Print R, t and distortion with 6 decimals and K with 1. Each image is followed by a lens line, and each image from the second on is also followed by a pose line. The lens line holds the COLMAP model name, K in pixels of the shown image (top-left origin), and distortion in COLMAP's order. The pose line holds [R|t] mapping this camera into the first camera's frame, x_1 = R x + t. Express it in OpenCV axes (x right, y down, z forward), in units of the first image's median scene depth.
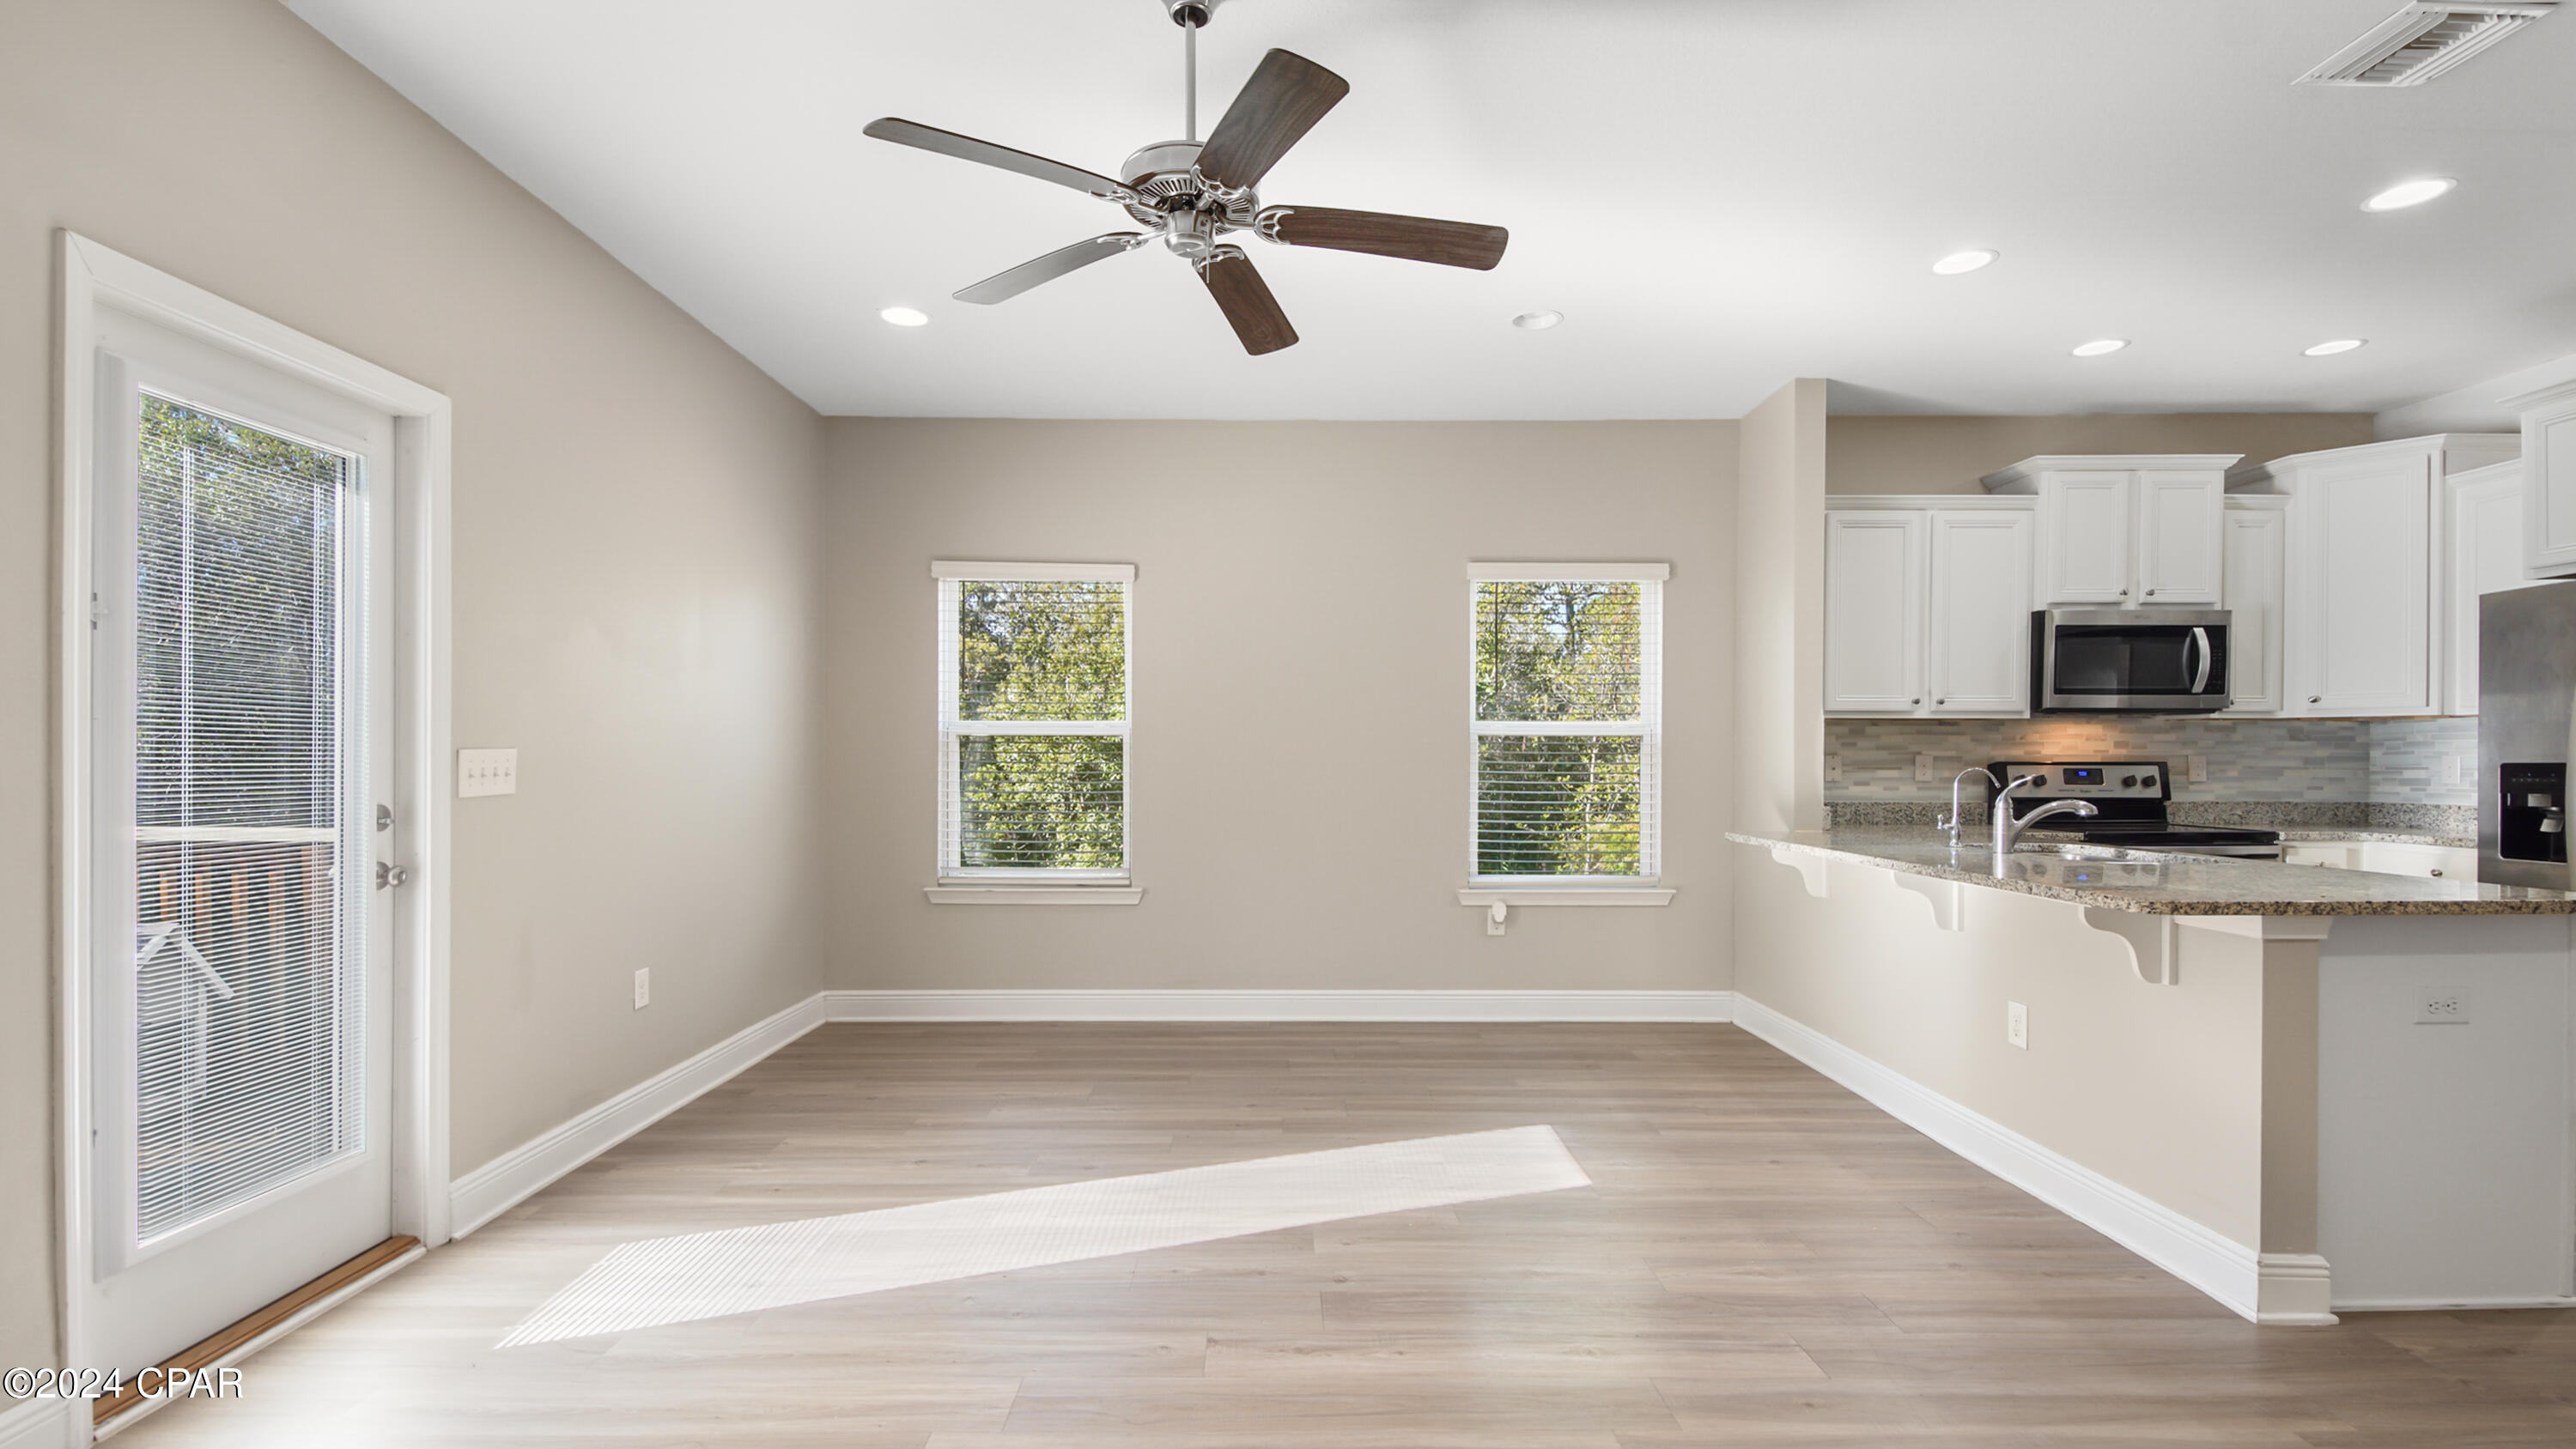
lens RADIAL K [[1131.2, 0, 1281.8], [0, 1131.2, 762.1], [0, 0, 1]] dist [0.000297, -0.000054]
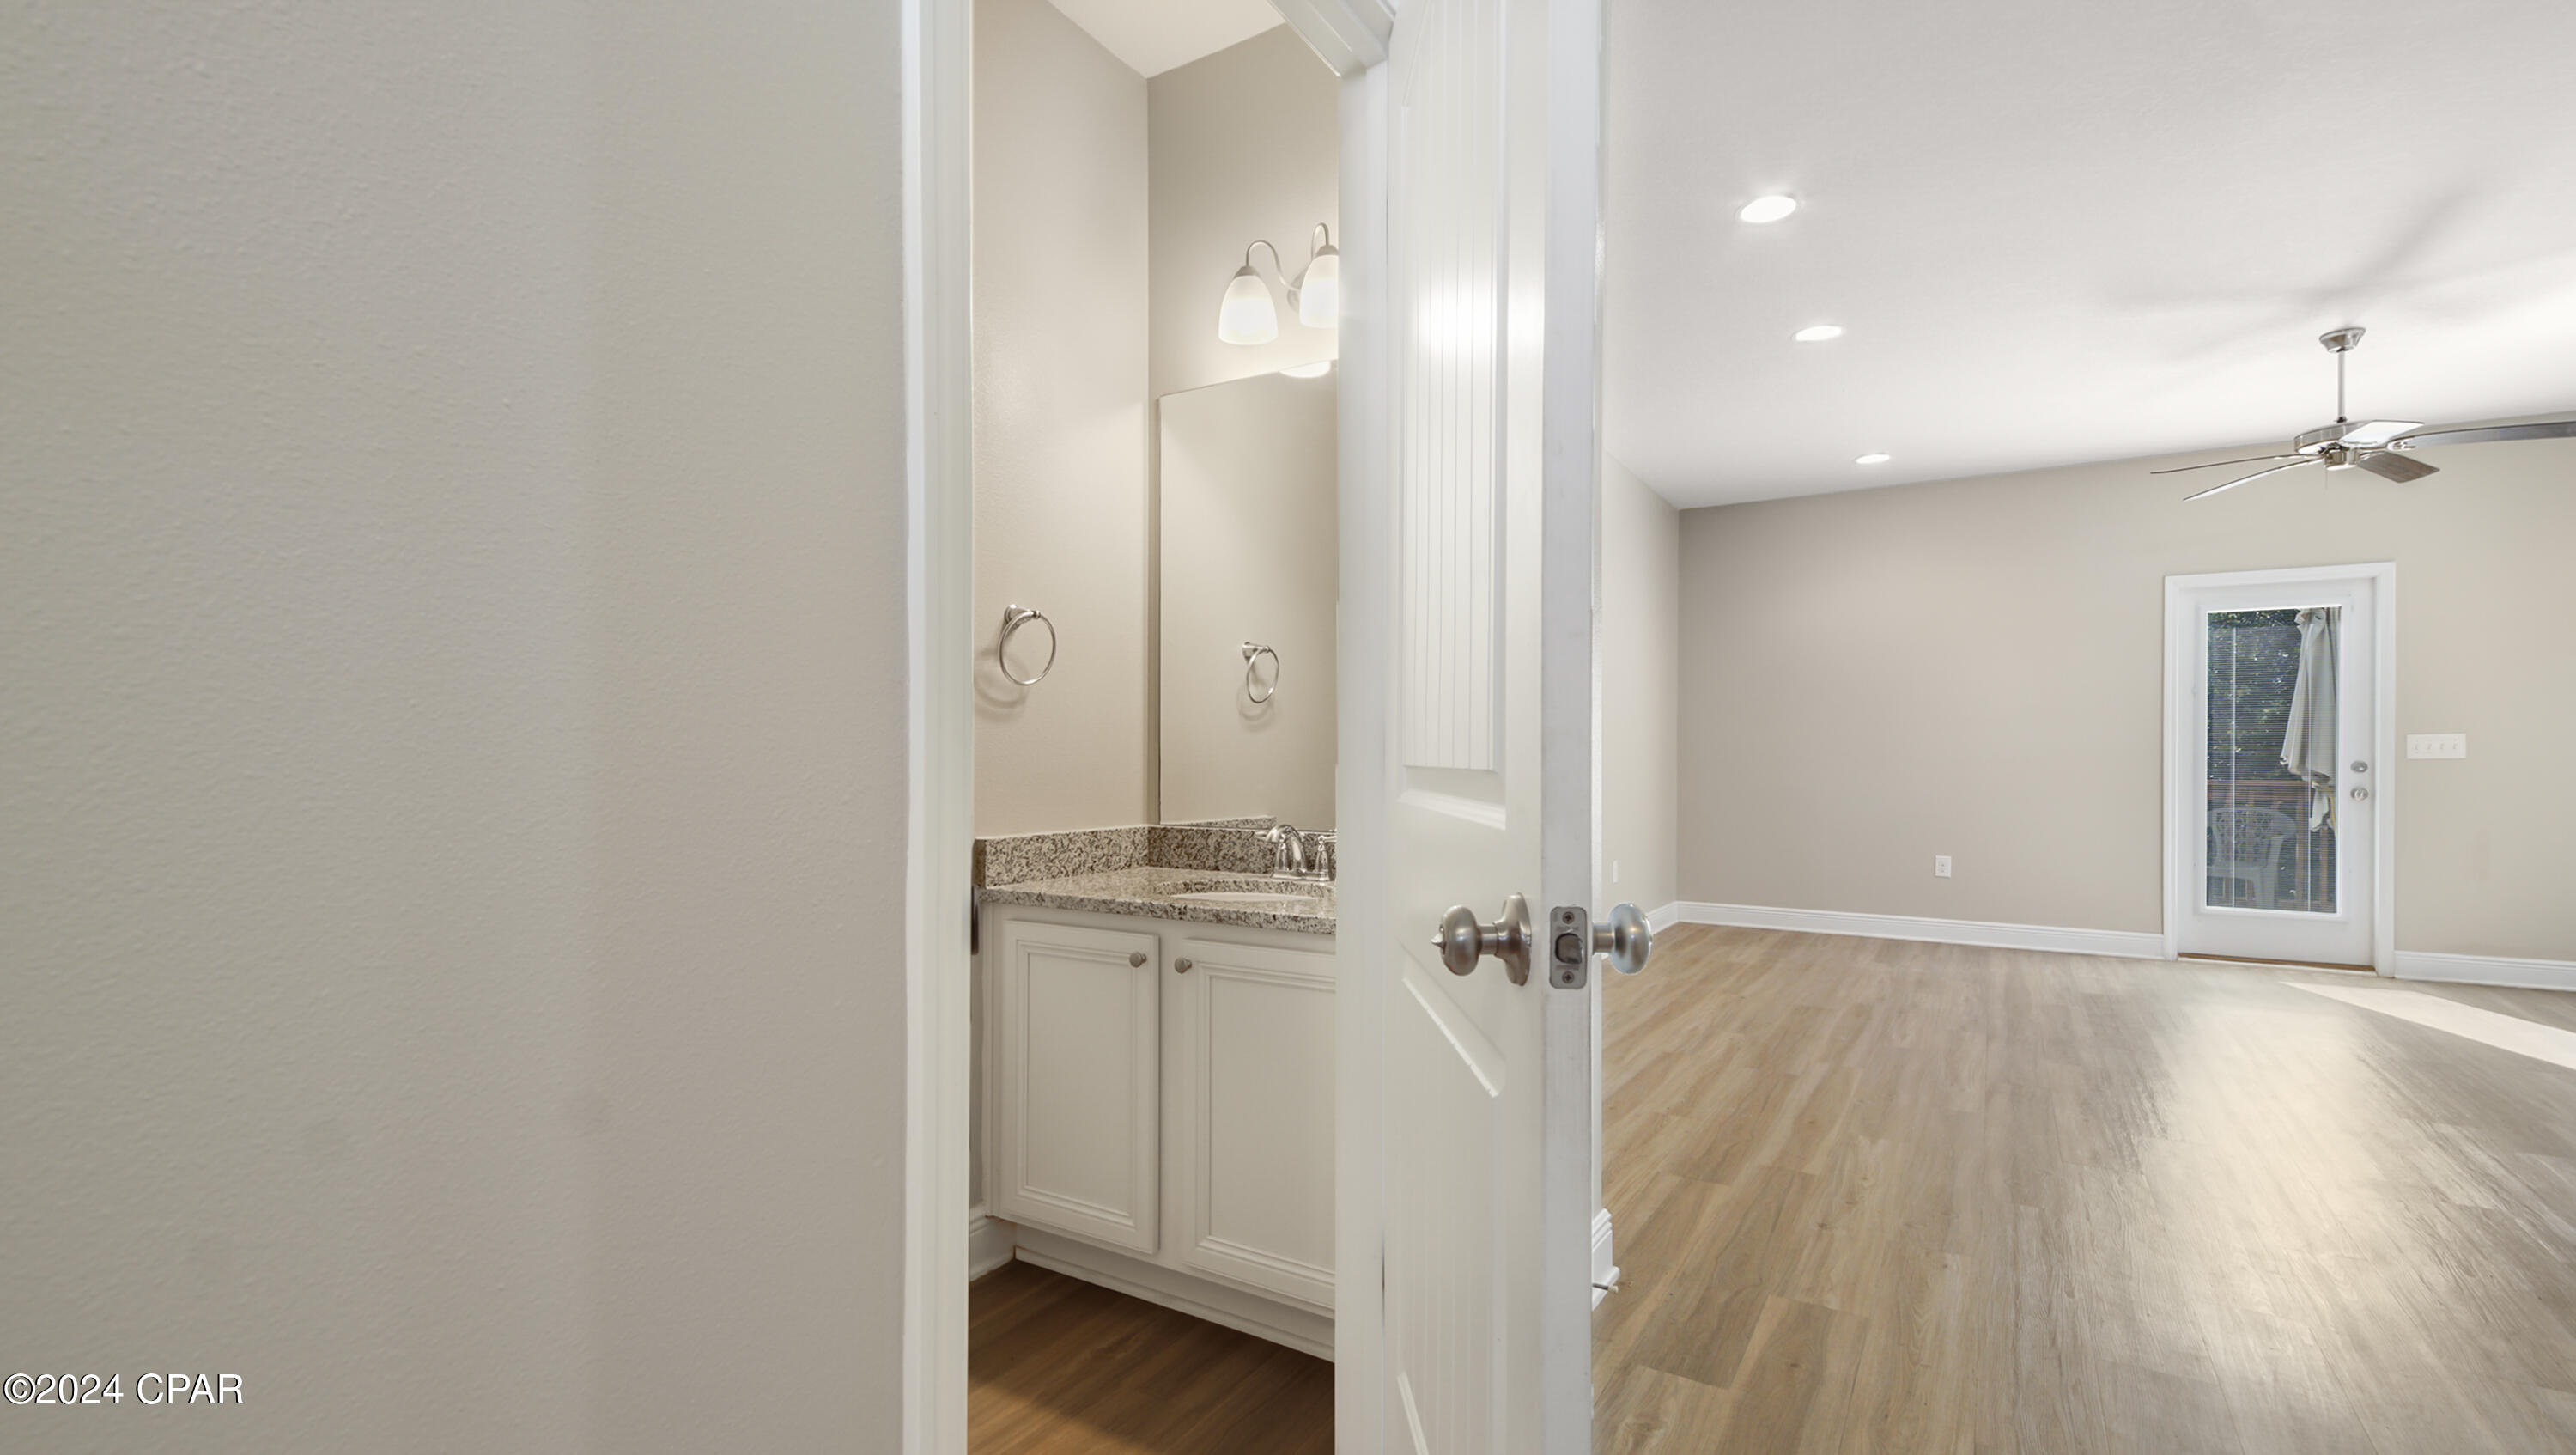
lens RADIAL K [[1113.1, 0, 1277.1], [0, 1113.1, 739.2], [0, 0, 1]] dist [-0.000191, -0.000402]
pose [[-0.542211, -0.017884, -0.840052, 1.151899], [-0.010867, 0.999839, -0.014272, 0.027856], [0.840172, 0.001391, -0.542319, 0.239528]]
